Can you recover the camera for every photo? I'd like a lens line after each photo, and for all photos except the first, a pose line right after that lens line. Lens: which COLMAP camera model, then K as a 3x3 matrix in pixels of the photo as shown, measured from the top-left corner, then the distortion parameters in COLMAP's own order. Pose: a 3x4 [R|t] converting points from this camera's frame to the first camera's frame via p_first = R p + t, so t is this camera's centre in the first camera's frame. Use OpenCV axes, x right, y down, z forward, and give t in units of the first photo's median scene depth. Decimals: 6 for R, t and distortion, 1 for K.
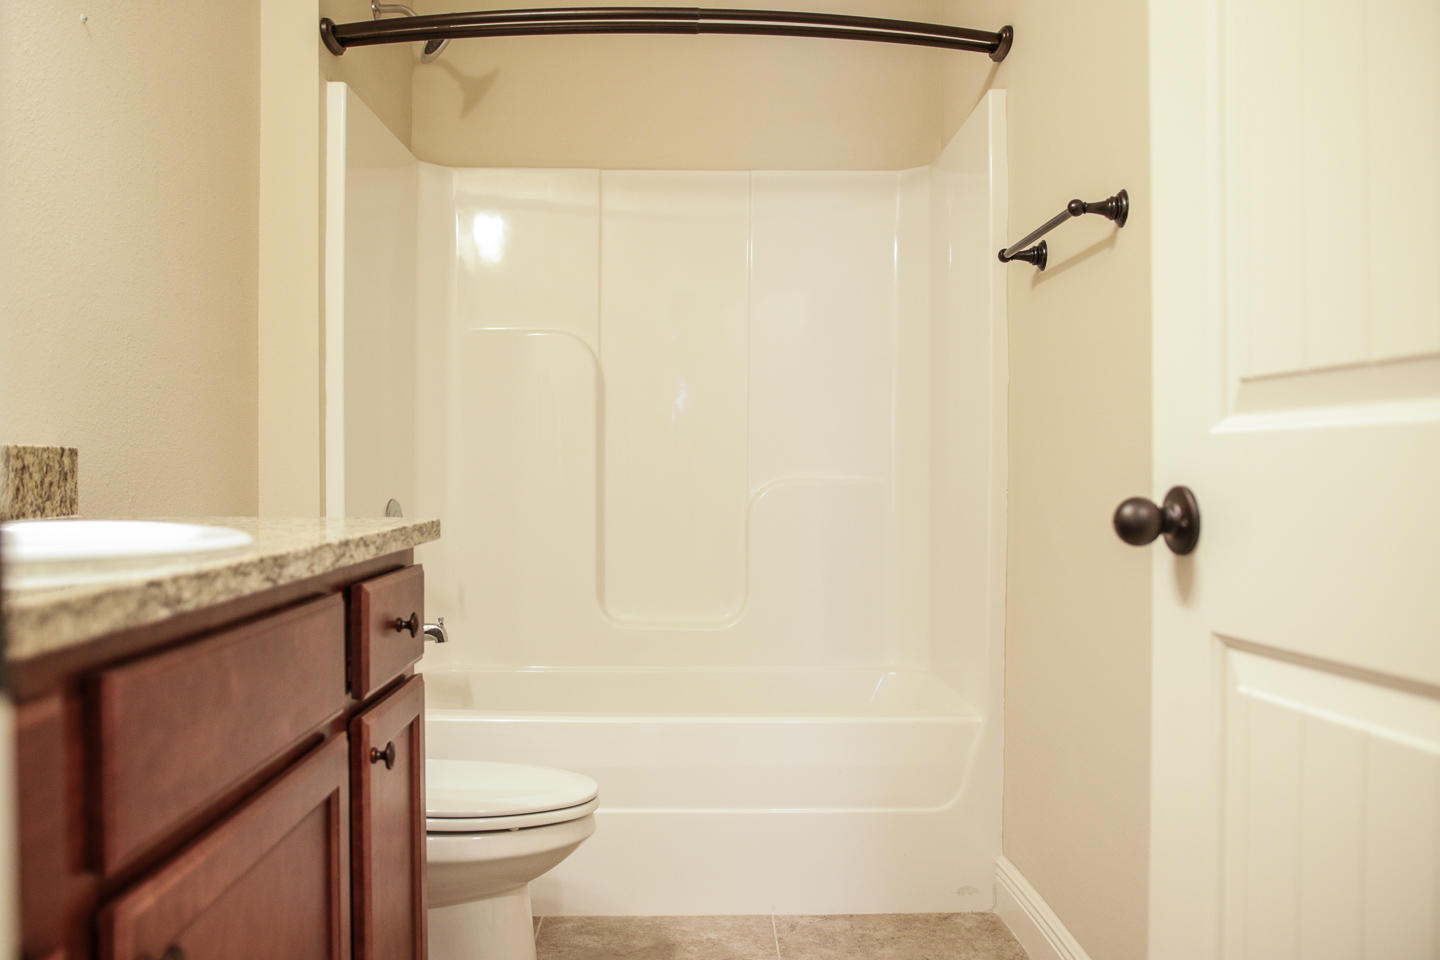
lens RADIAL K [[1253.4, 0, 720.0], [0, 1253.4, 480.0], [0, 0, 1]] dist [-0.084569, 0.057401]
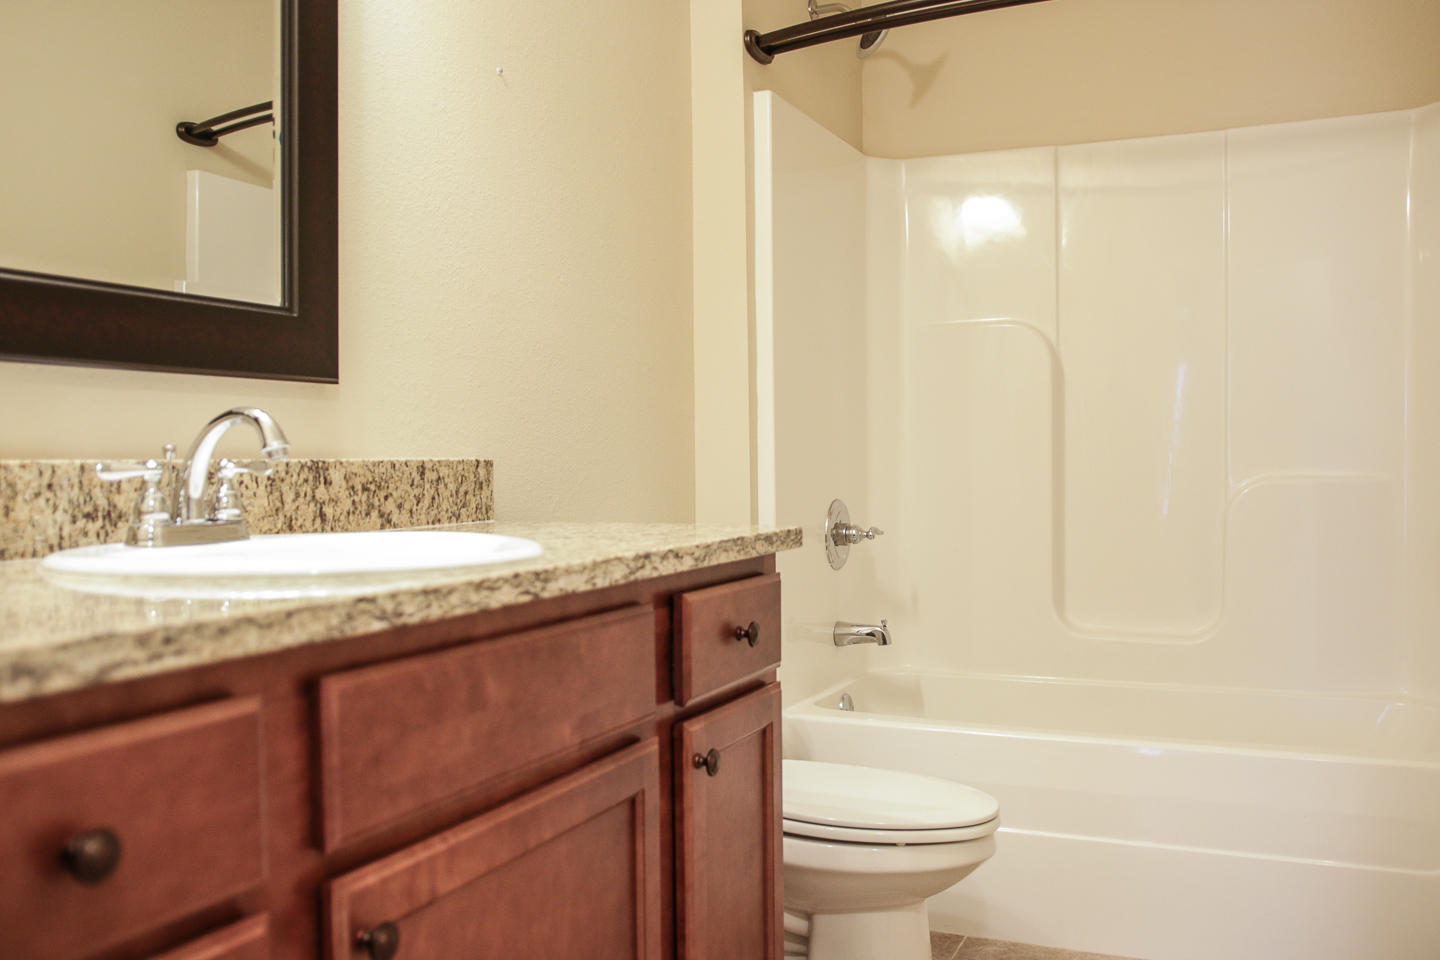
lens RADIAL K [[1288.2, 0, 741.7], [0, 1288.2, 479.6], [0, 0, 1]] dist [-0.079984, 0.015133]
pose [[0.895278, -0.002964, -0.445498, 0.210819], [0.008615, 0.999906, 0.010660, -0.019900], [0.445425, -0.013382, 0.895219, 0.066481]]
